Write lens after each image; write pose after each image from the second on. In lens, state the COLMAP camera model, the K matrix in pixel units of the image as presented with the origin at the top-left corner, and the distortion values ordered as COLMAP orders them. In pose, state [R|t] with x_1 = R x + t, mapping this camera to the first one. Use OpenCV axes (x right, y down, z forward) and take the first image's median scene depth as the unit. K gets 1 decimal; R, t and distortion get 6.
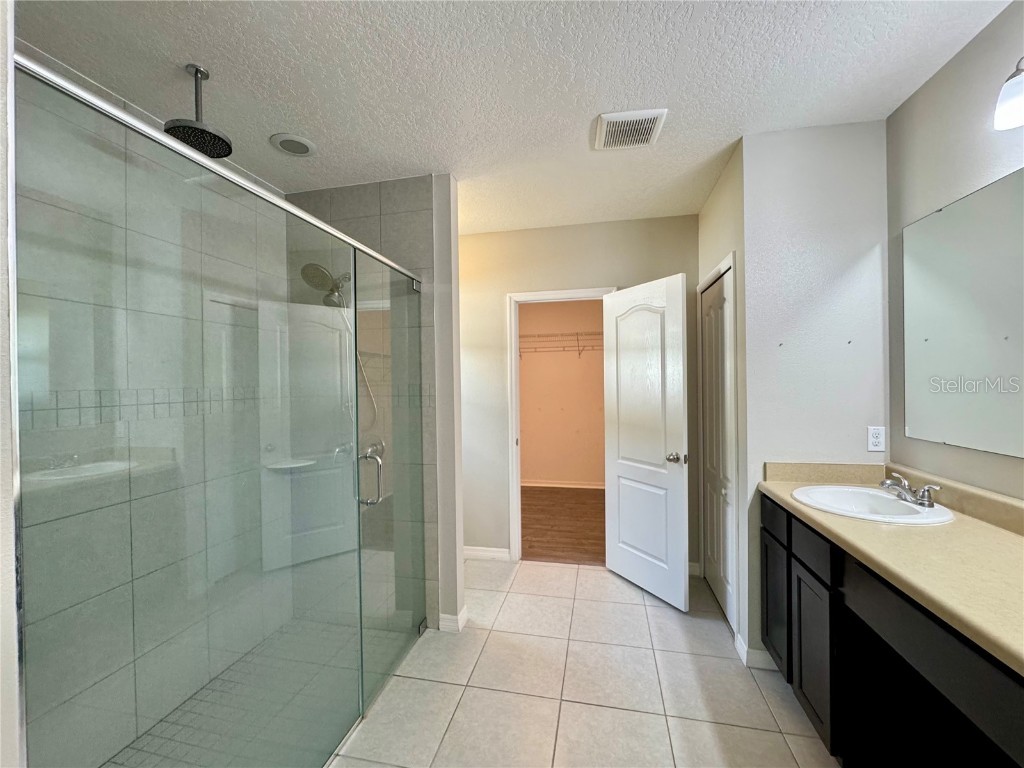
lens RADIAL K [[415.6, 0, 512.0], [0, 415.6, 384.0], [0, 0, 1]] dist [-0.006487, 0.000314]
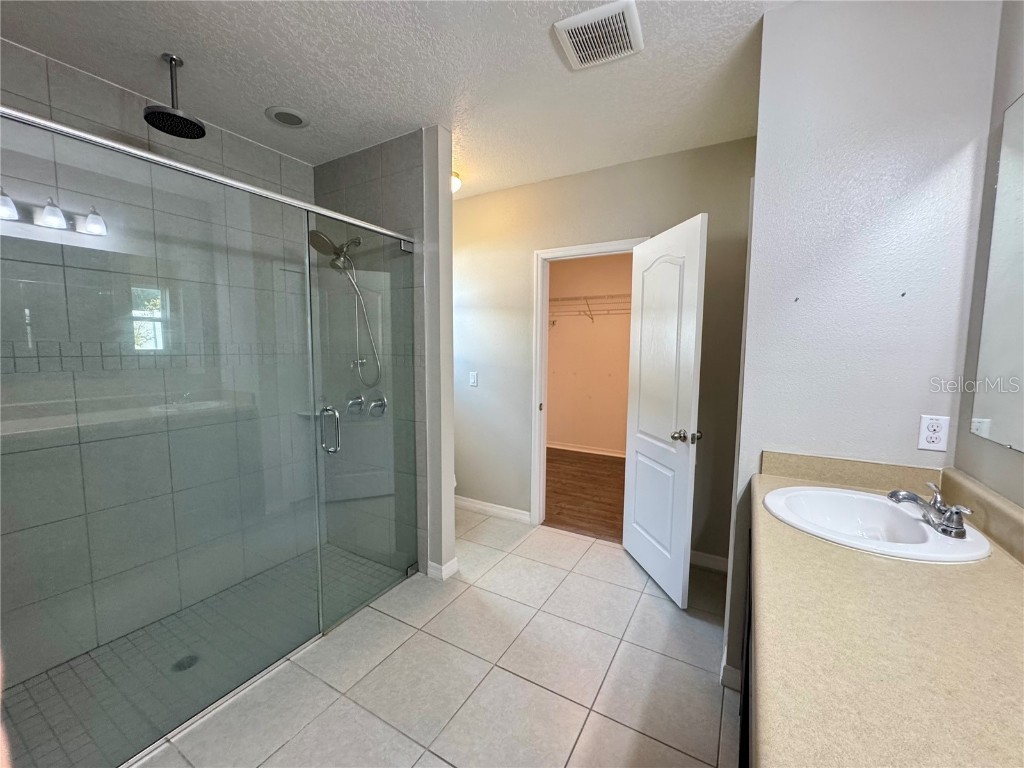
lens RADIAL K [[408.8, 0, 512.0], [0, 408.8, 384.0], [0, 0, 1]] dist [-0.006998, -0.000034]
pose [[0.952245, 0.047891, -0.301557, 0.321240], [-0.021532, 0.995697, 0.090136, 0.002306], [0.304576, -0.079338, 0.949178, 0.105414]]
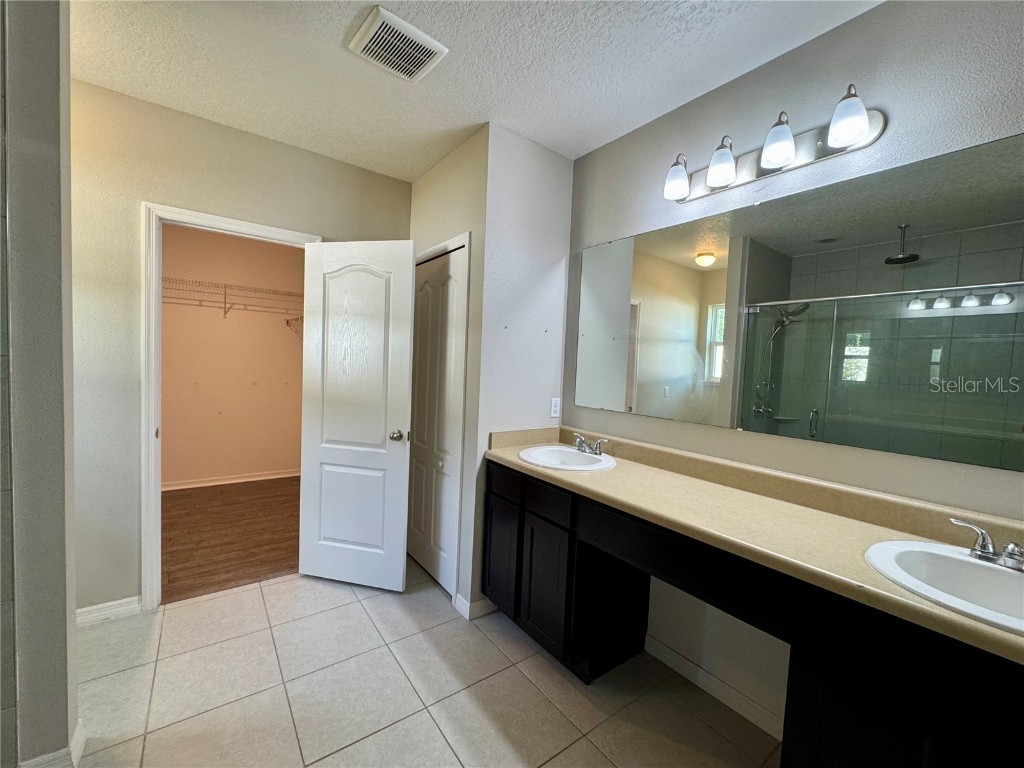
lens RADIAL K [[415.6, 0, 512.0], [0, 415.6, 384.0], [0, 0, 1]] dist [-0.006487, 0.000314]
pose [[0.656392, 0.003994, 0.754409, -0.156638], [-0.048408, 0.998148, 0.036834, 0.013363], [-0.752865, -0.060697, 0.655370, 0.200505]]
